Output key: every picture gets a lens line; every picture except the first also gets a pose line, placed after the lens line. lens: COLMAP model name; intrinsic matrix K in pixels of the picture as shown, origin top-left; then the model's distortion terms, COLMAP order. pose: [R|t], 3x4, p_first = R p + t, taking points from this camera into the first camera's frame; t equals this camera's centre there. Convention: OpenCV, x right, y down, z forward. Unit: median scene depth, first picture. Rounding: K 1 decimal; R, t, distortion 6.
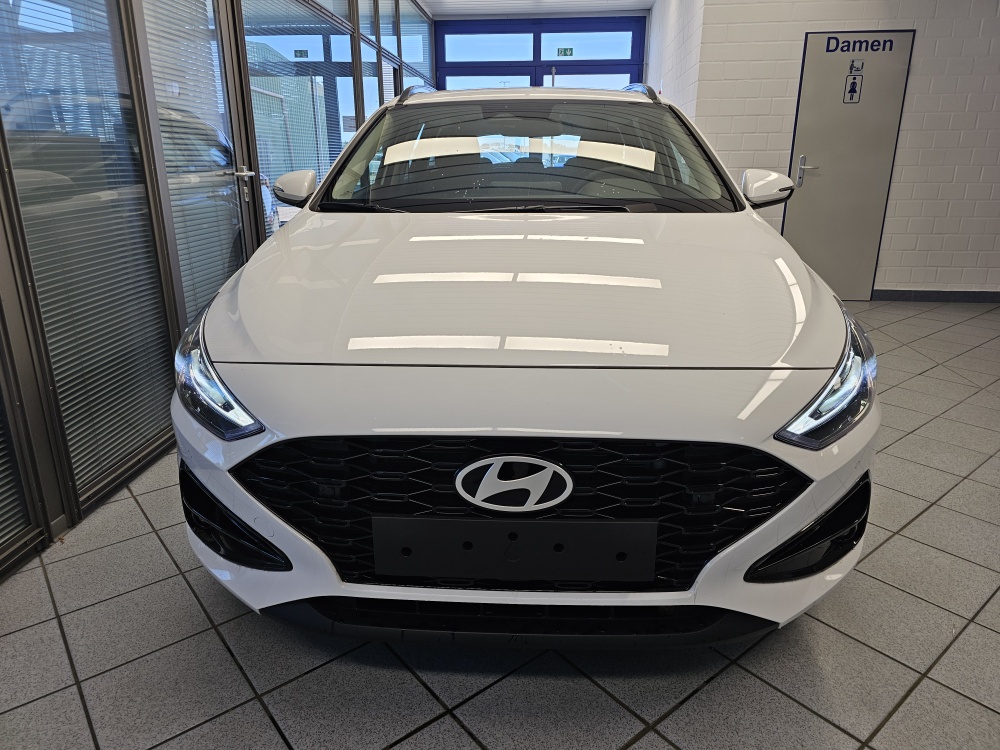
lens RADIAL K [[686.9, 0, 505.5], [0, 686.9, 372.1], [0, 0, 1]] dist [0.052719, -0.053138]
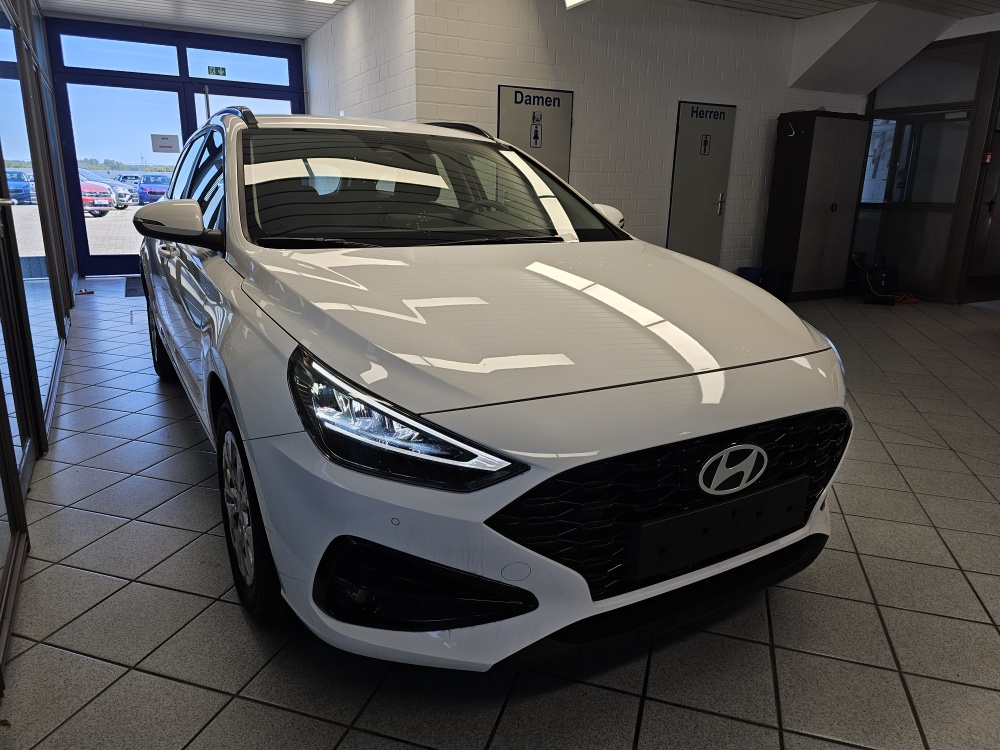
lens RADIAL K [[686.9, 0, 505.5], [0, 686.9, 372.1], [0, 0, 1]] dist [0.052719, -0.053138]
pose [[0.833071, -0.123871, 0.539119, -0.245053], [0.142223, 0.989805, 0.007655, -0.018169], [-0.534571, 0.070298, 0.842195, 0.049124]]
